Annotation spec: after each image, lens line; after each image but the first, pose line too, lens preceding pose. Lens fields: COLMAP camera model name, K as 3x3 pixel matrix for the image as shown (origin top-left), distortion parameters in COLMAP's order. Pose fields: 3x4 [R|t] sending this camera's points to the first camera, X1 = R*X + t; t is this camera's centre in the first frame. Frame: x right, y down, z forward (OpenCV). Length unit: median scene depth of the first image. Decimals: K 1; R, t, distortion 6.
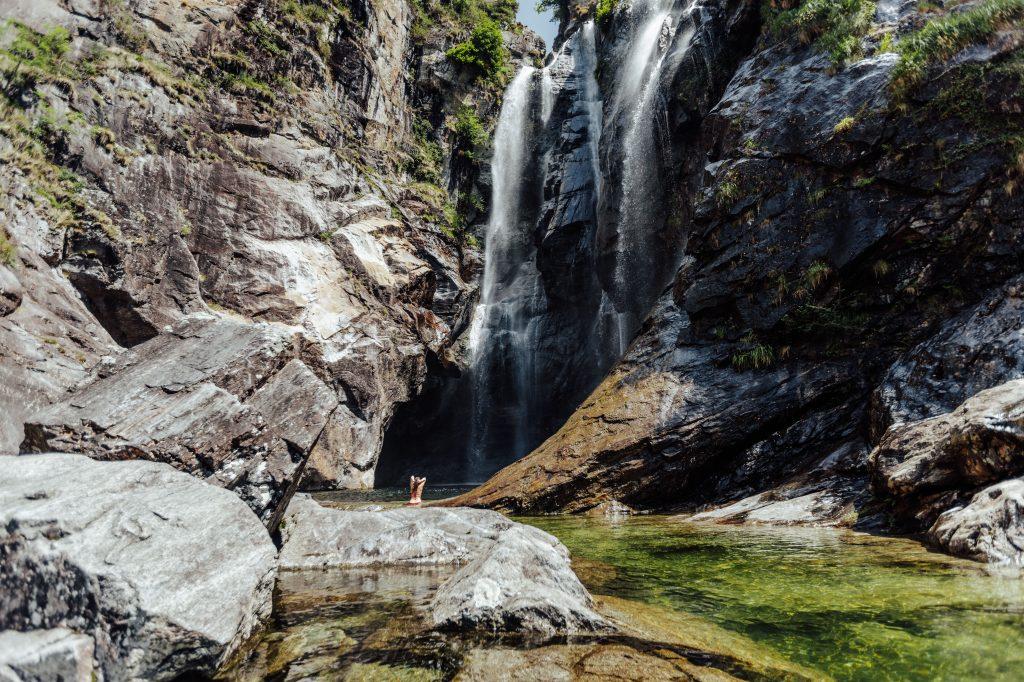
lens RADIAL K [[481.3, 0, 511.8], [0, 481.3, 341.4], [0, 0, 1]] dist [-0.004120, -0.000919]
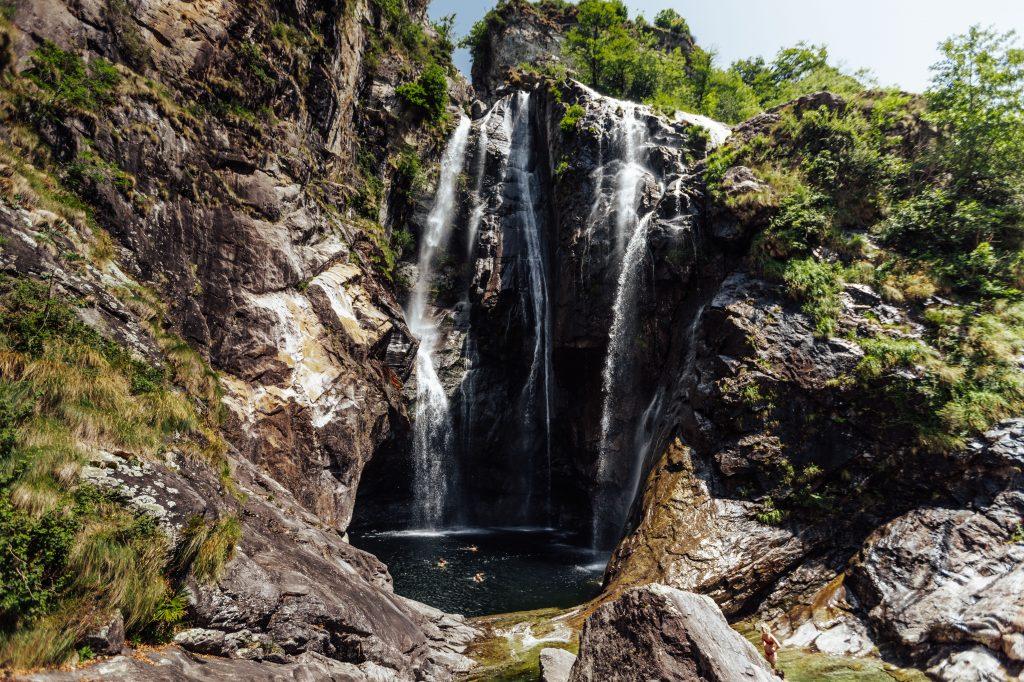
lens RADIAL K [[481.3, 0, 512.7], [0, 481.3, 341.0], [0, 0, 1]] dist [-0.004120, -0.000919]
pose [[0.931583, 0.119367, 0.343372, -0.329255], [-0.120059, 0.992579, -0.019324, -0.148266], [-0.343130, -0.023223, 0.939001, -0.068662]]
